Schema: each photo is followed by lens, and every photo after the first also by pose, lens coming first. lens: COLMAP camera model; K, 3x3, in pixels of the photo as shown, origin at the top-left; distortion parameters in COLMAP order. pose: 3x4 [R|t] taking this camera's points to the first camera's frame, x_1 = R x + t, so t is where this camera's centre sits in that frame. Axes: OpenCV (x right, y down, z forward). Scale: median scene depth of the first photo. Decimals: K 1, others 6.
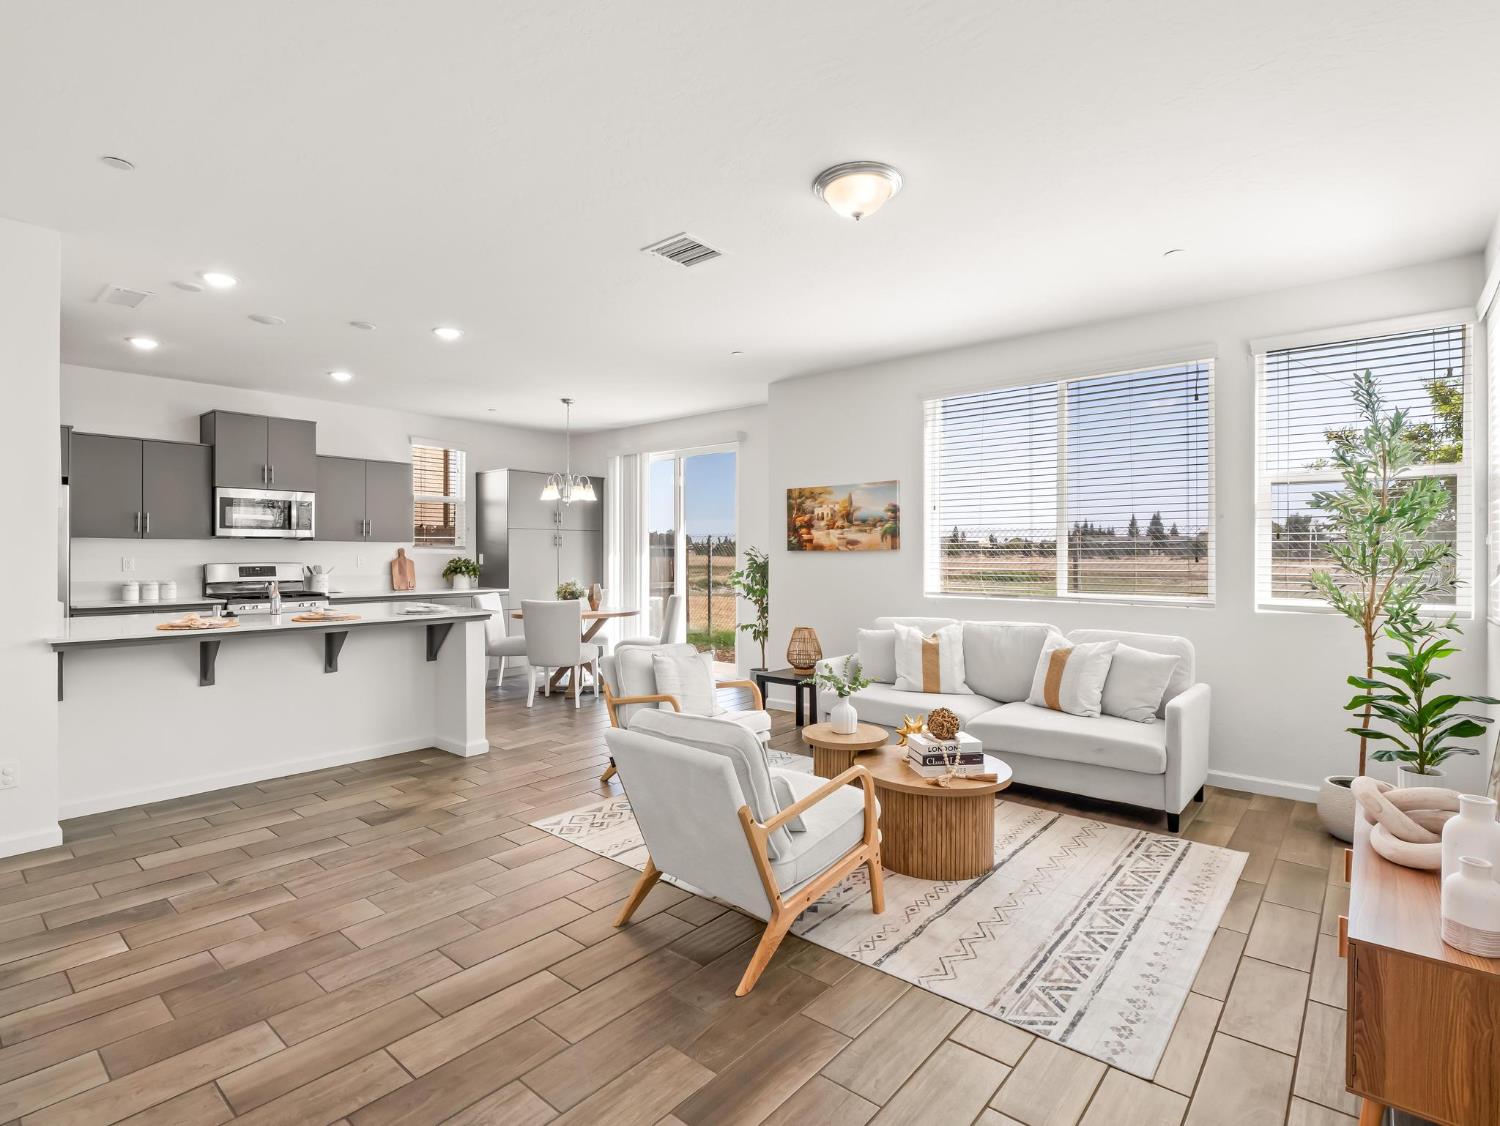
lens RADIAL K [[750.2, 0, 748.7], [0, 750.2, 548.6], [0, 0, 1]] dist [-0.001780, -0.000594]
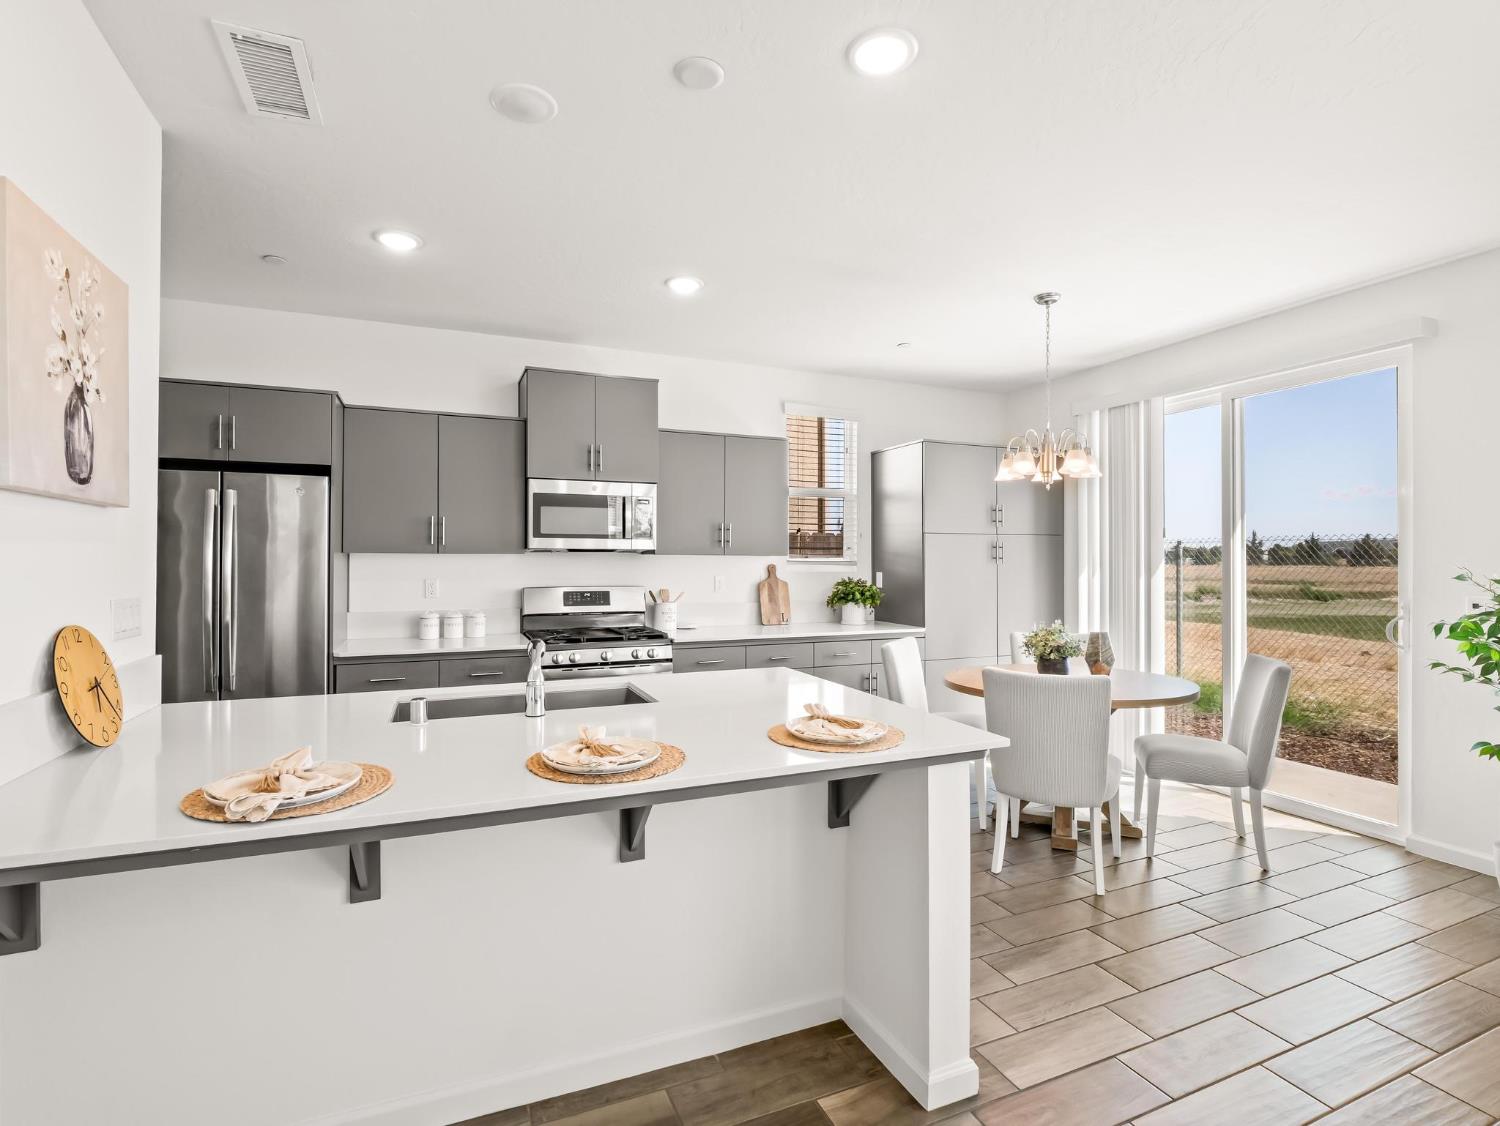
lens RADIAL K [[726.9, 0, 748.6], [0, 726.9, 554.4], [0, 0, 1]] dist [-0.002757, -0.000271]
pose [[0.896109, -0.002577, -0.443827, -0.194771], [0.001819, 0.999996, -0.002134, -0.008358], [0.443831, 0.001105, 0.896110, 0.410830]]
